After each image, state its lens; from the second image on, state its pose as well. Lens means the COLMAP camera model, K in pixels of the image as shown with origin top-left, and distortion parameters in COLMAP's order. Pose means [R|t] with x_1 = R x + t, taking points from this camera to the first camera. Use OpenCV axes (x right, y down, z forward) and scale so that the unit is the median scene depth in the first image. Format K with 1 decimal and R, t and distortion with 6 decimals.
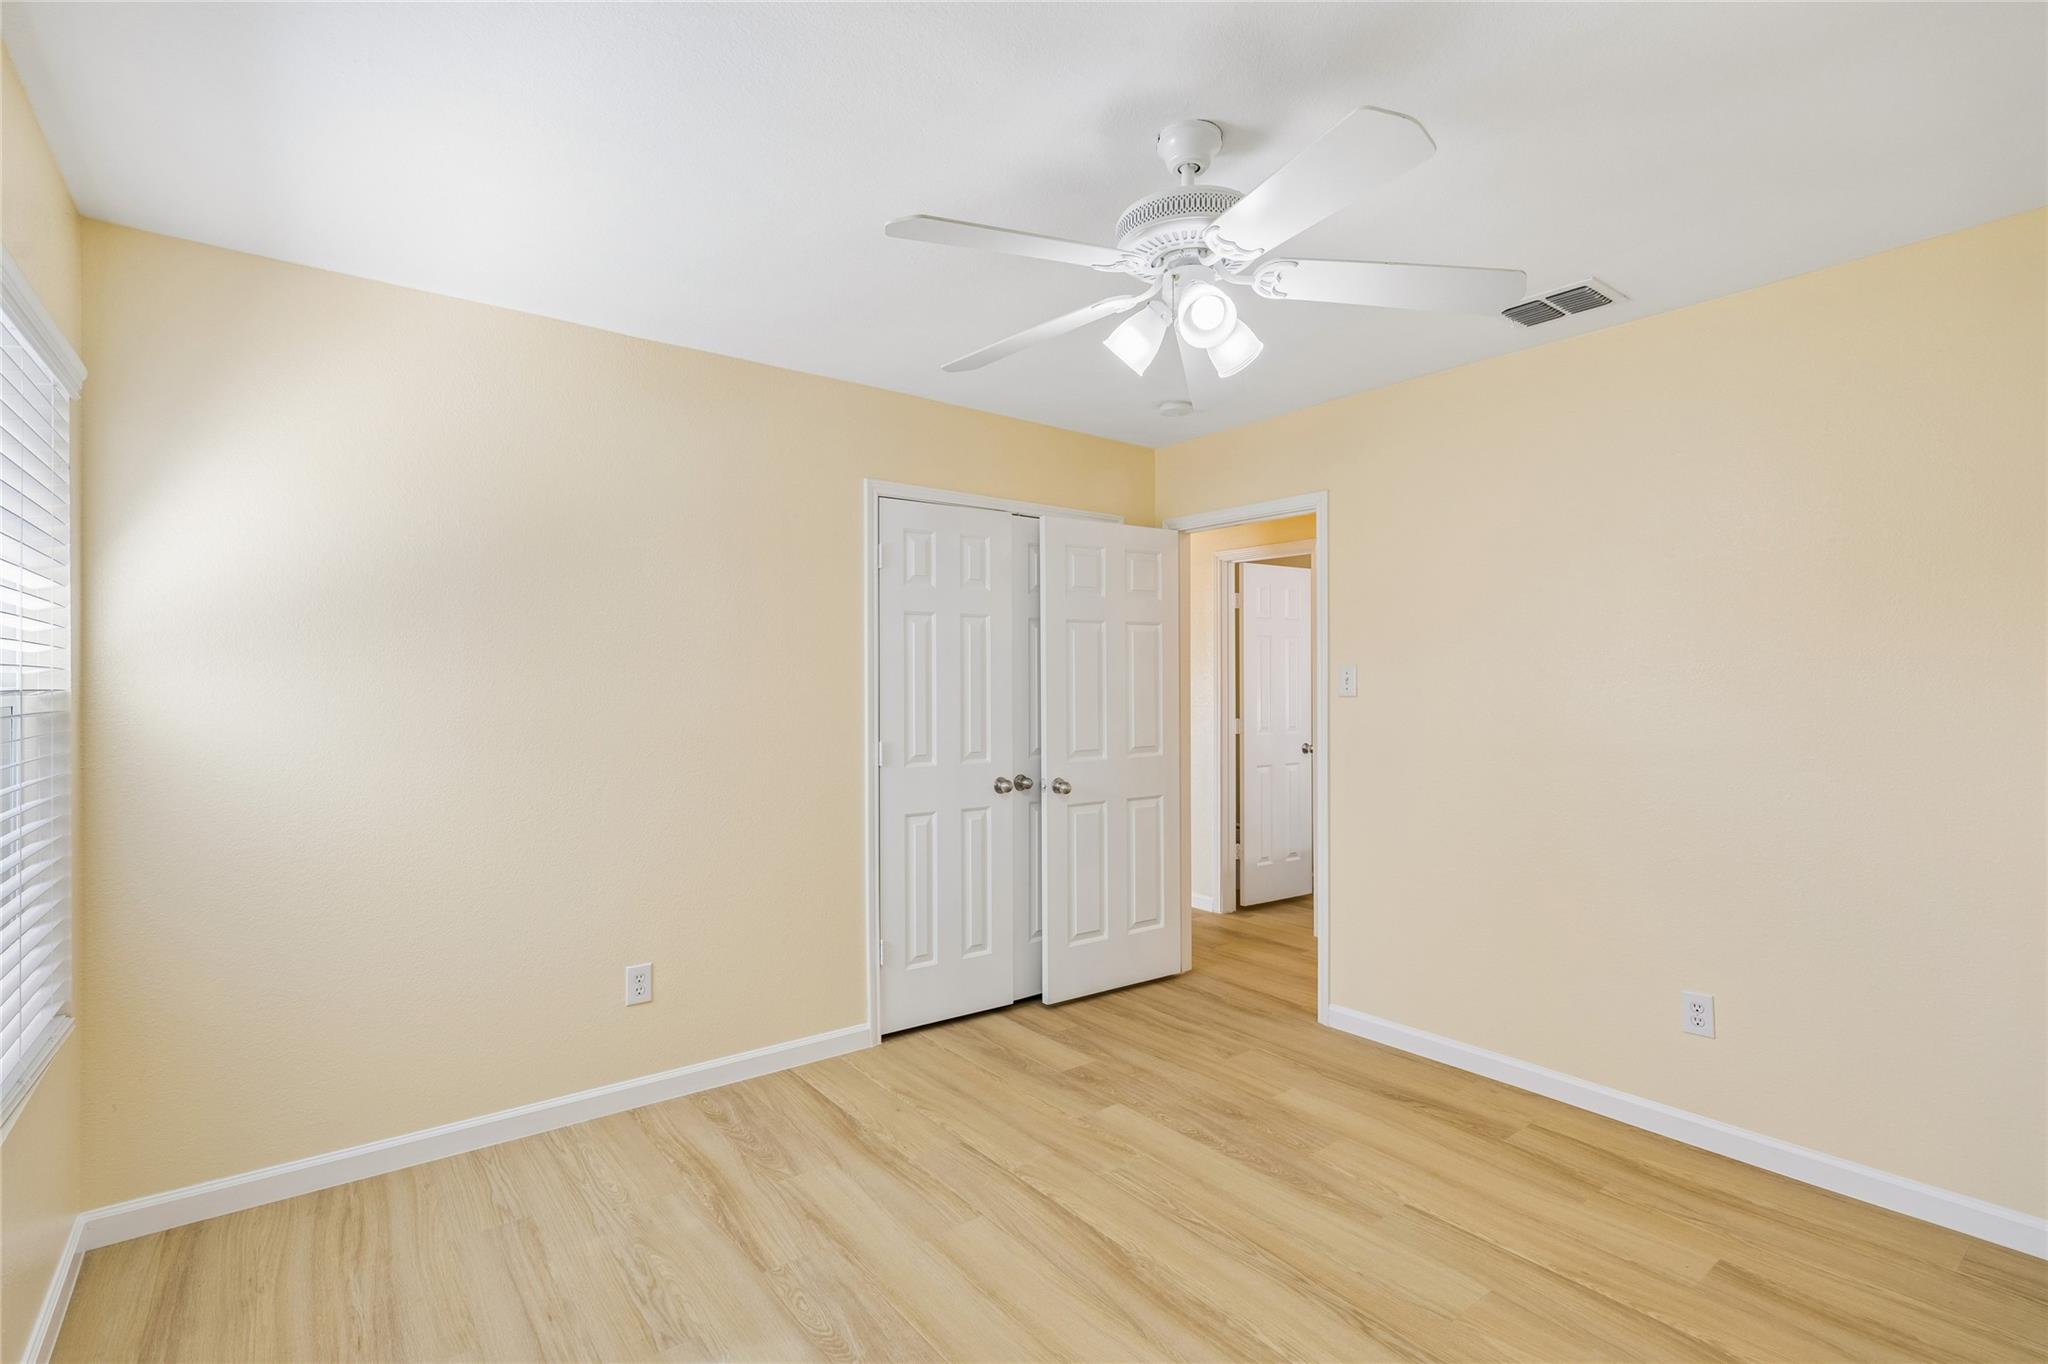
lens RADIAL K [[965.8, 0, 1022.9], [0, 965.8, 683.0], [0, 0, 1]] dist [0.003068, 0.000406]
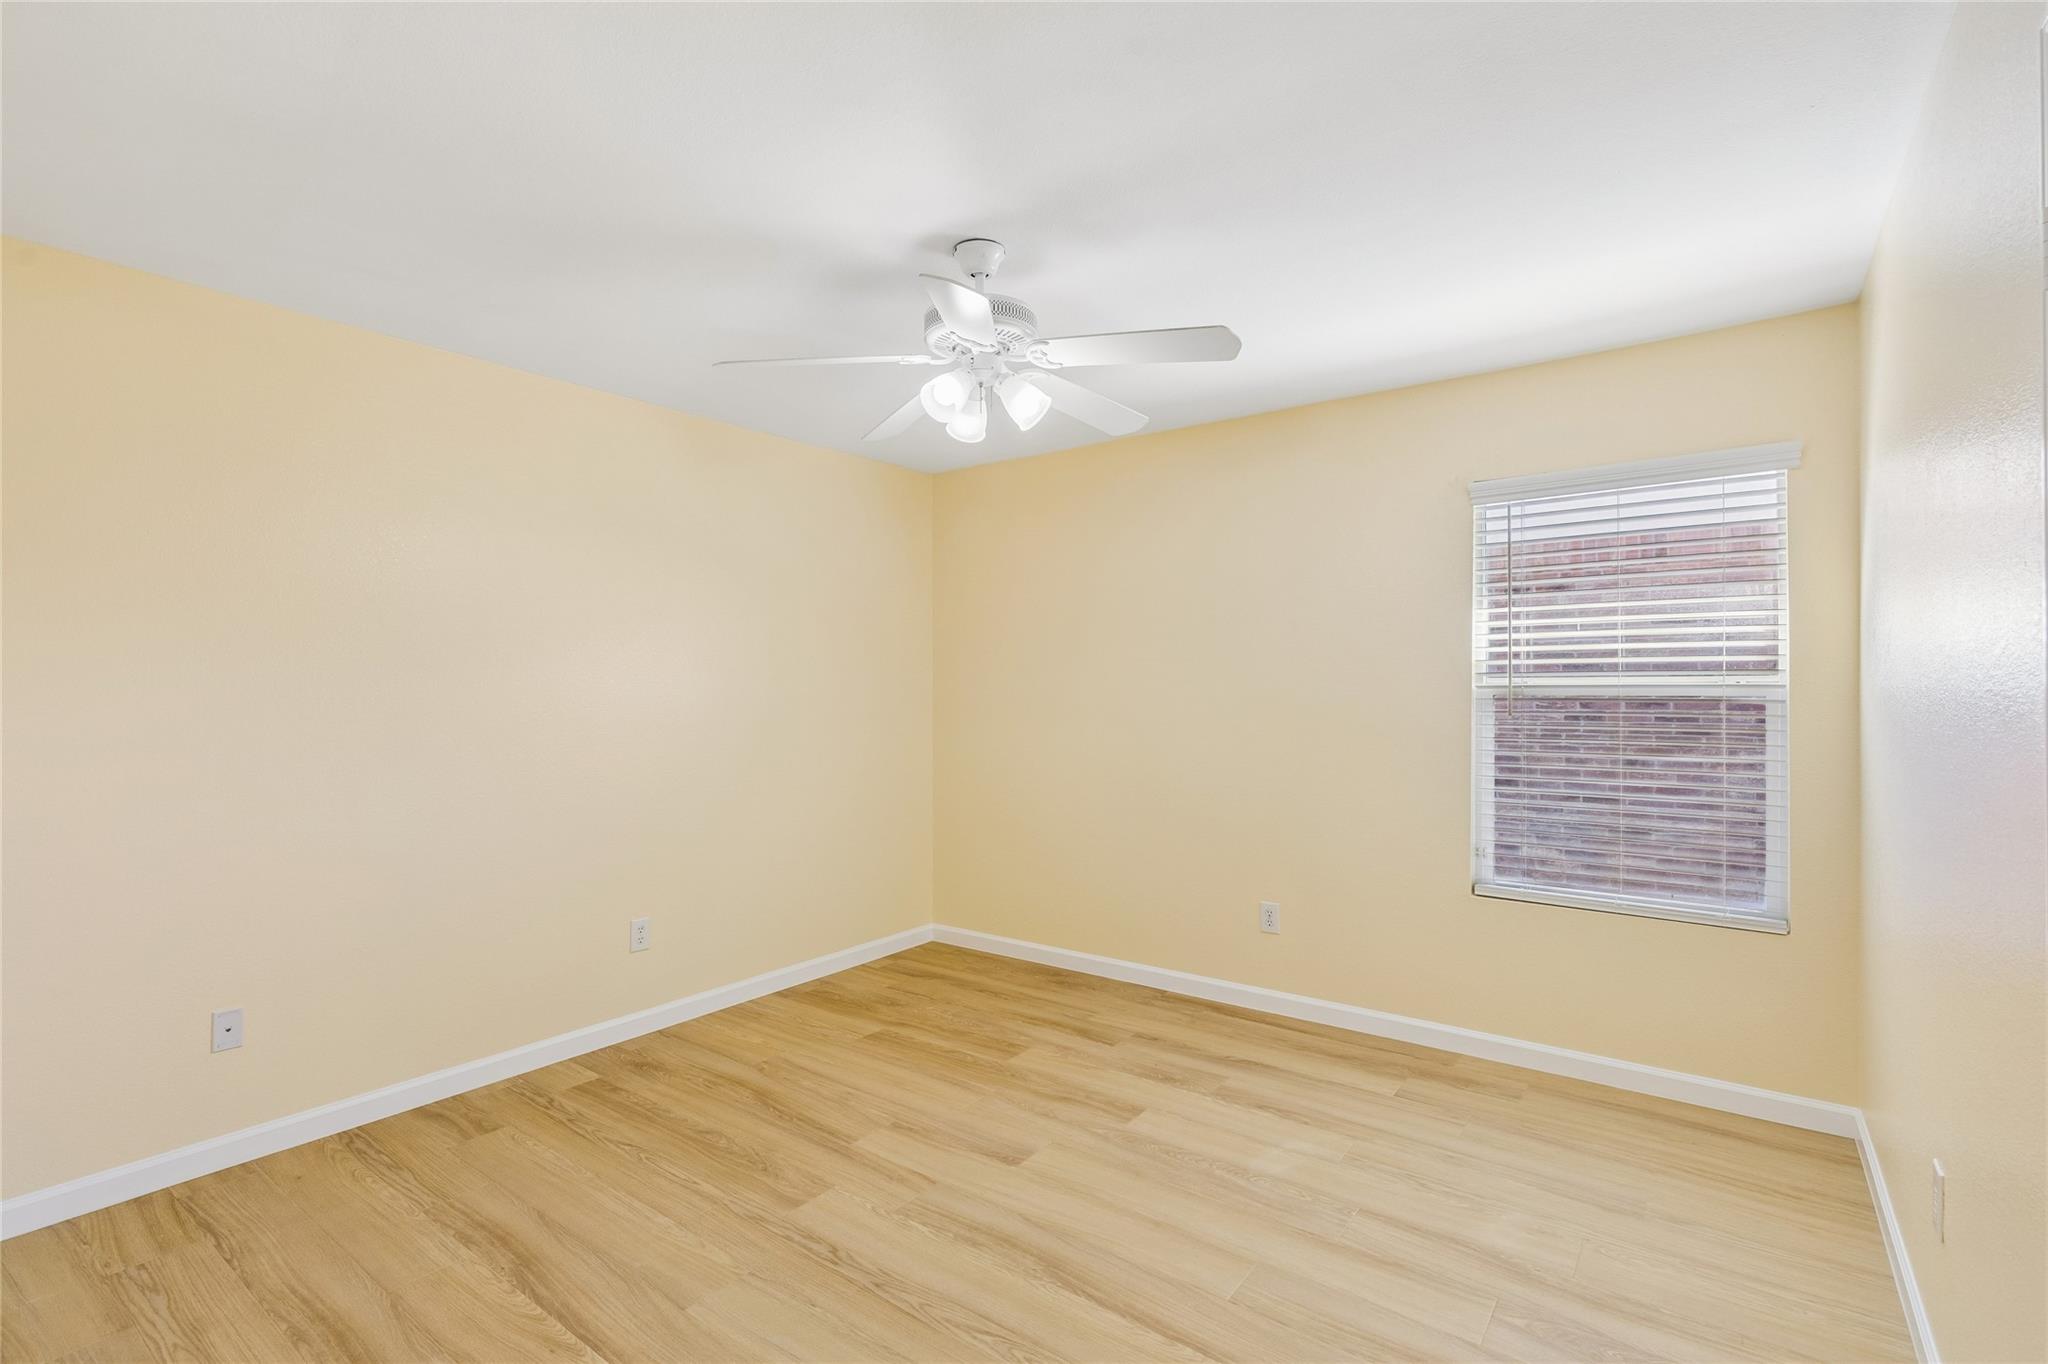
lens RADIAL K [[965.8, 0, 1025.1], [0, 965.8, 685.1], [0, 0, 1]] dist [0.003068, 0.000406]
pose [[-0.966709, 0.001814, -0.255870, 0.388929], [0.003161, 0.999983, -0.004851, 0.005817], [0.255857, -0.005498, -0.966699, 1.973018]]
